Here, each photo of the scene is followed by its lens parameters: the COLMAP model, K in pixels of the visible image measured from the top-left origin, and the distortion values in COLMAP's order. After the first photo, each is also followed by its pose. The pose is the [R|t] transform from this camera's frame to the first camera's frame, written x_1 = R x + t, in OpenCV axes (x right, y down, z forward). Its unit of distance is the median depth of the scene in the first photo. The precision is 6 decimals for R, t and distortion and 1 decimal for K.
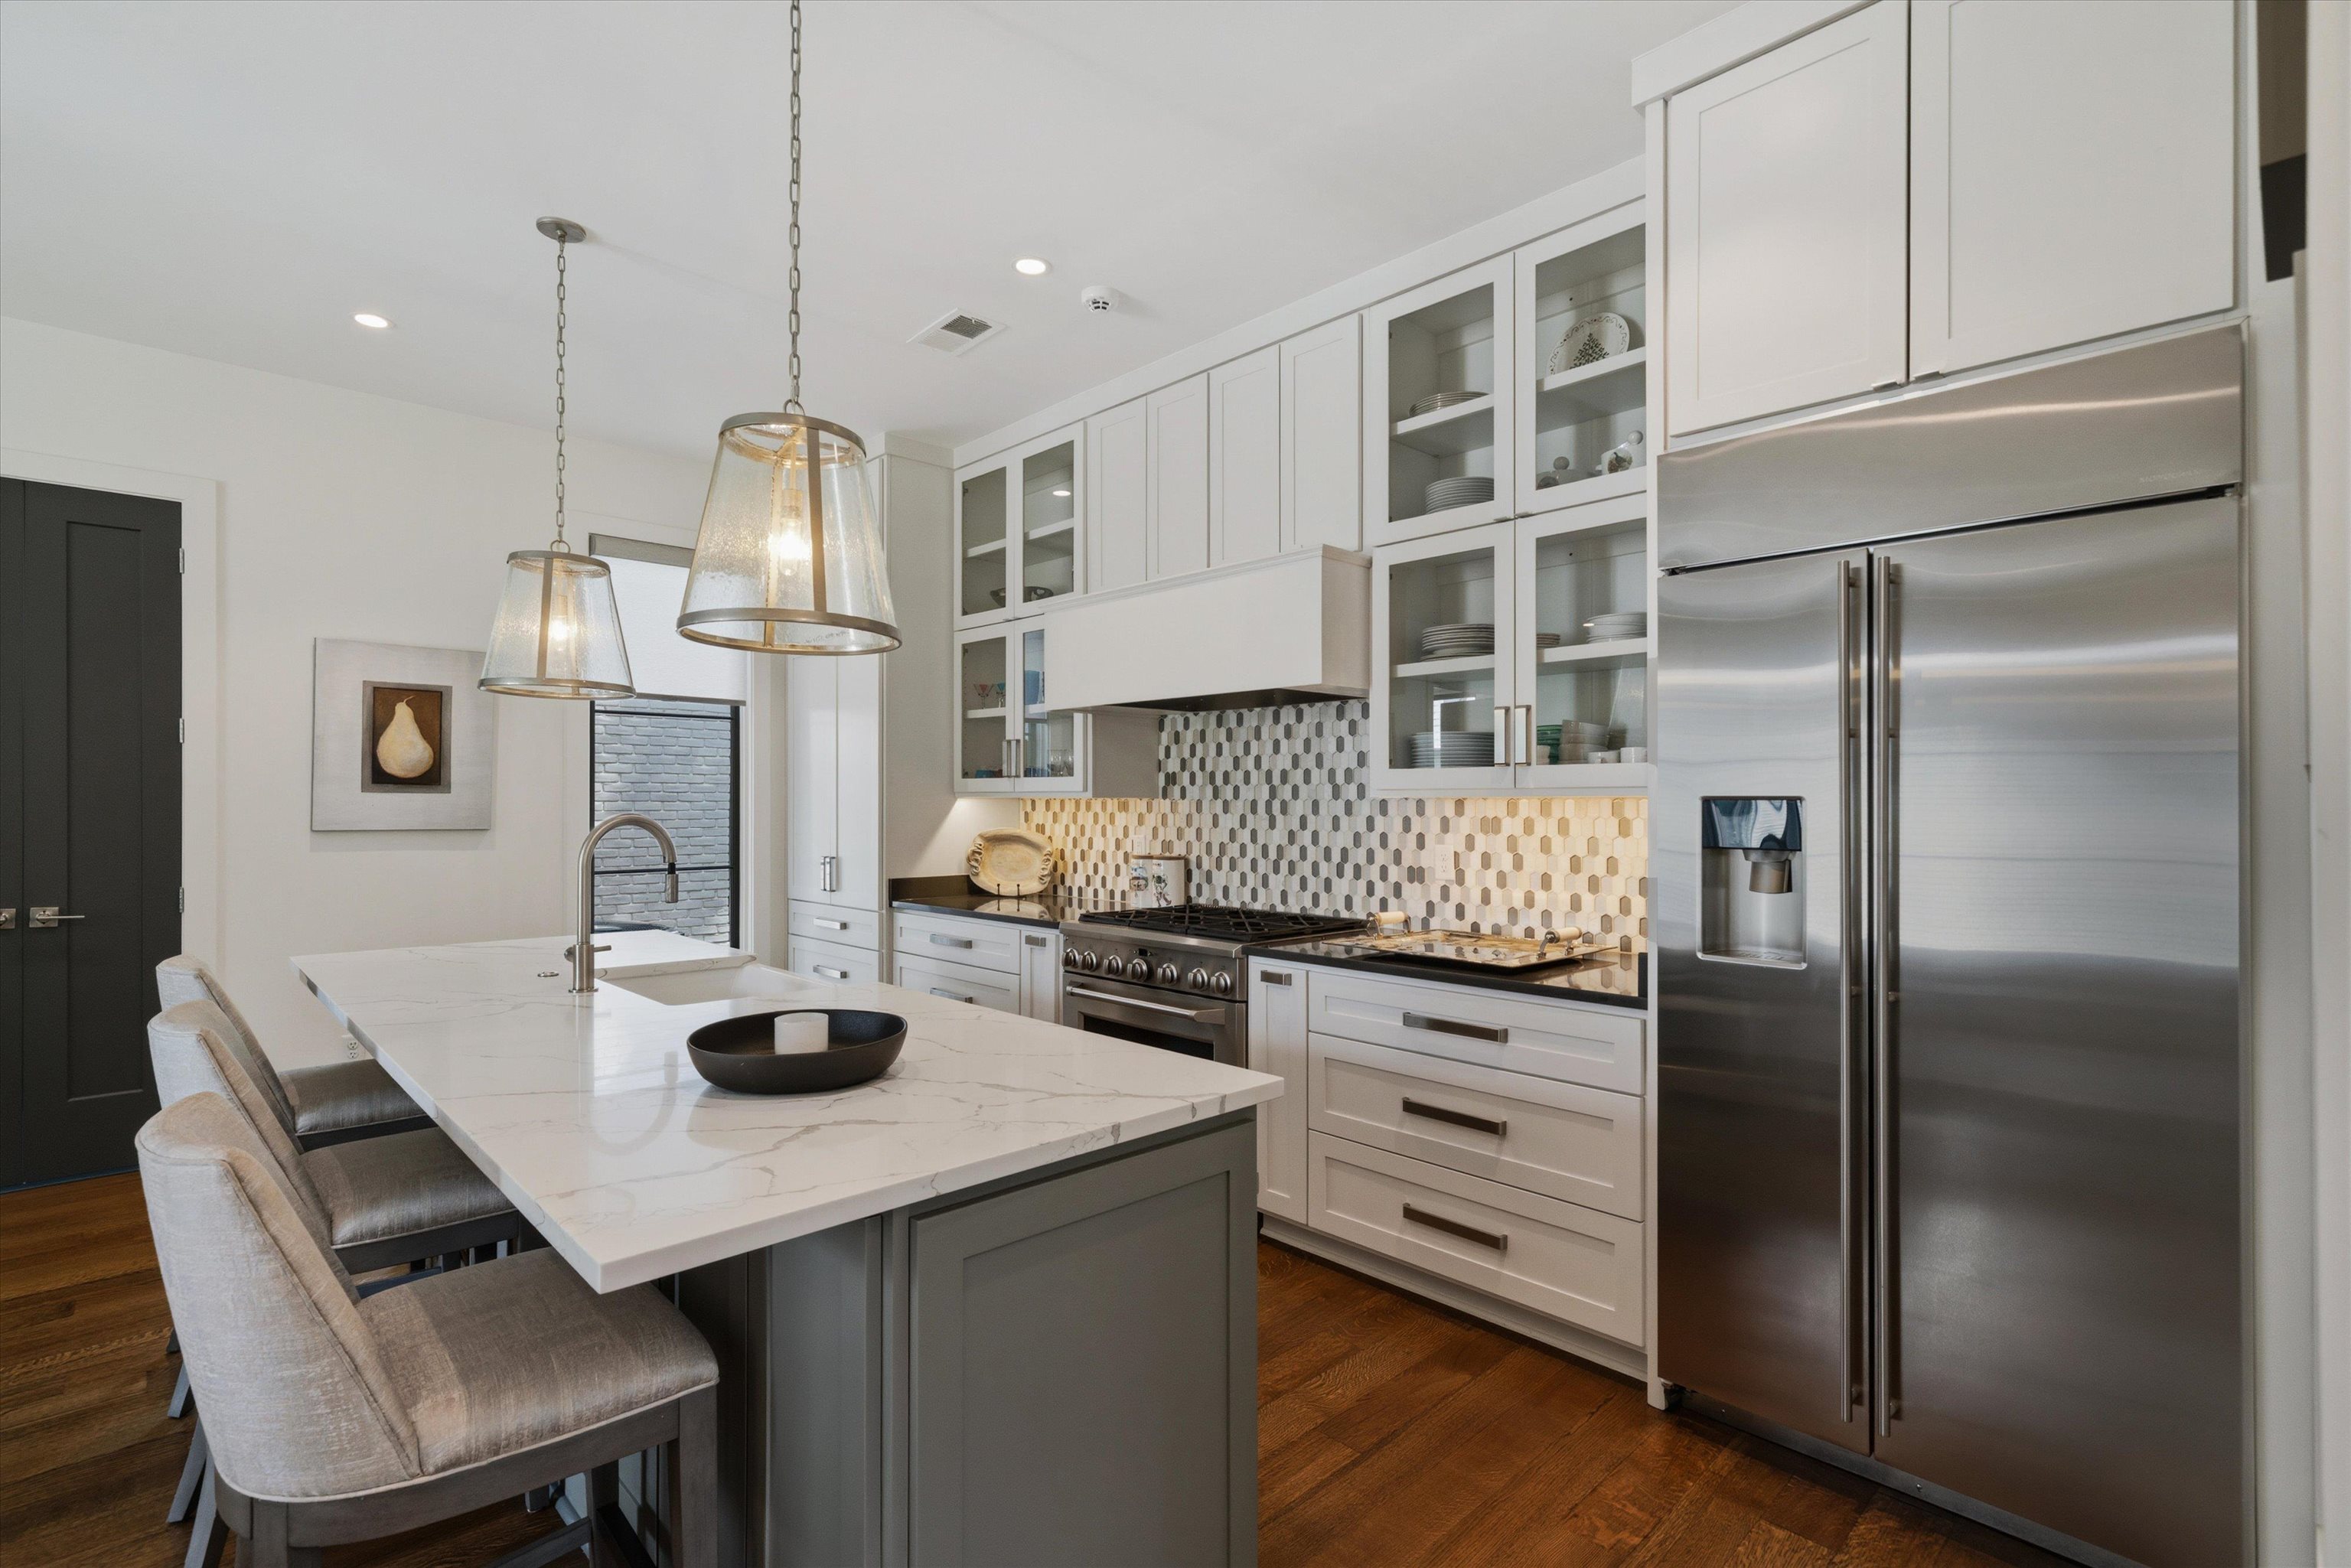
lens RADIAL K [[1086.8, 0, 1171.8], [0, 1086.8, 790.3], [0, 0, 1]] dist [0.002667, 0.000038]
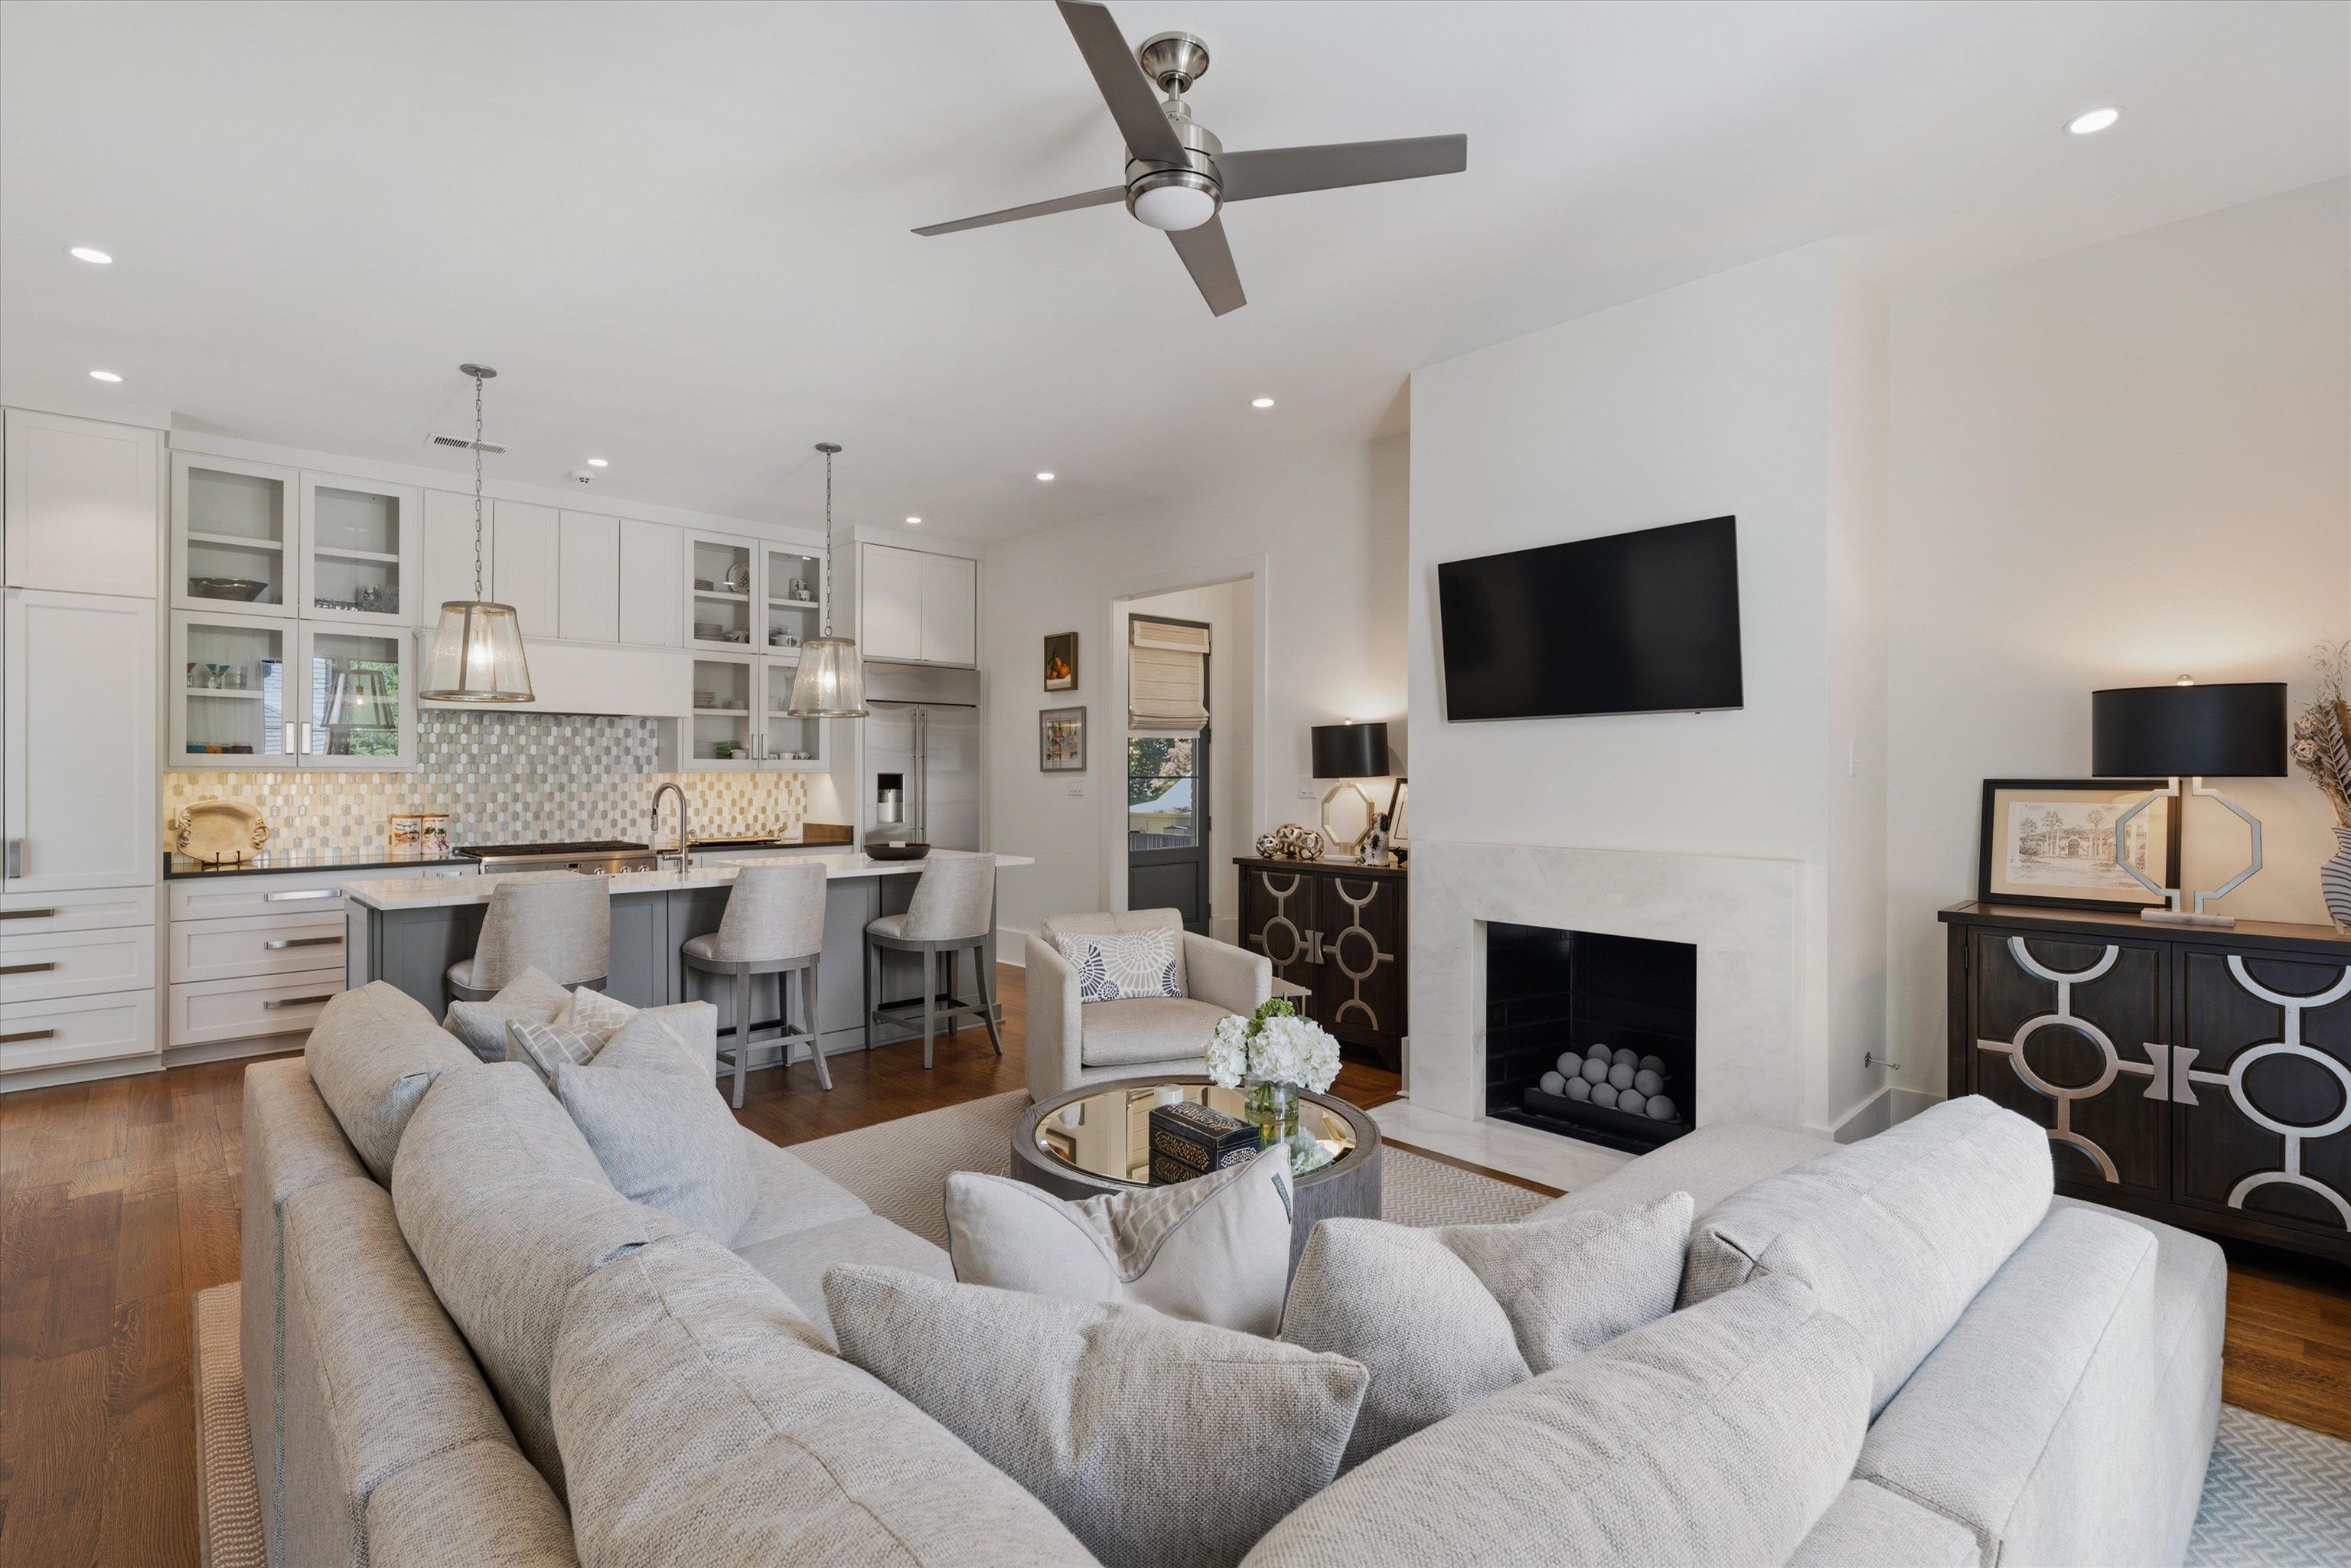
lens RADIAL K [[1086.8, 0, 1171.5], [0, 1086.8, 776.7], [0, 0, 1]] dist [0.002667, 0.000038]
pose [[0.022150, -0.002418, 0.999752, -1.800780], [-0.007811, 0.999966, 0.002592, 0.002441], [-0.999724, -0.007866, 0.022131, 0.057230]]
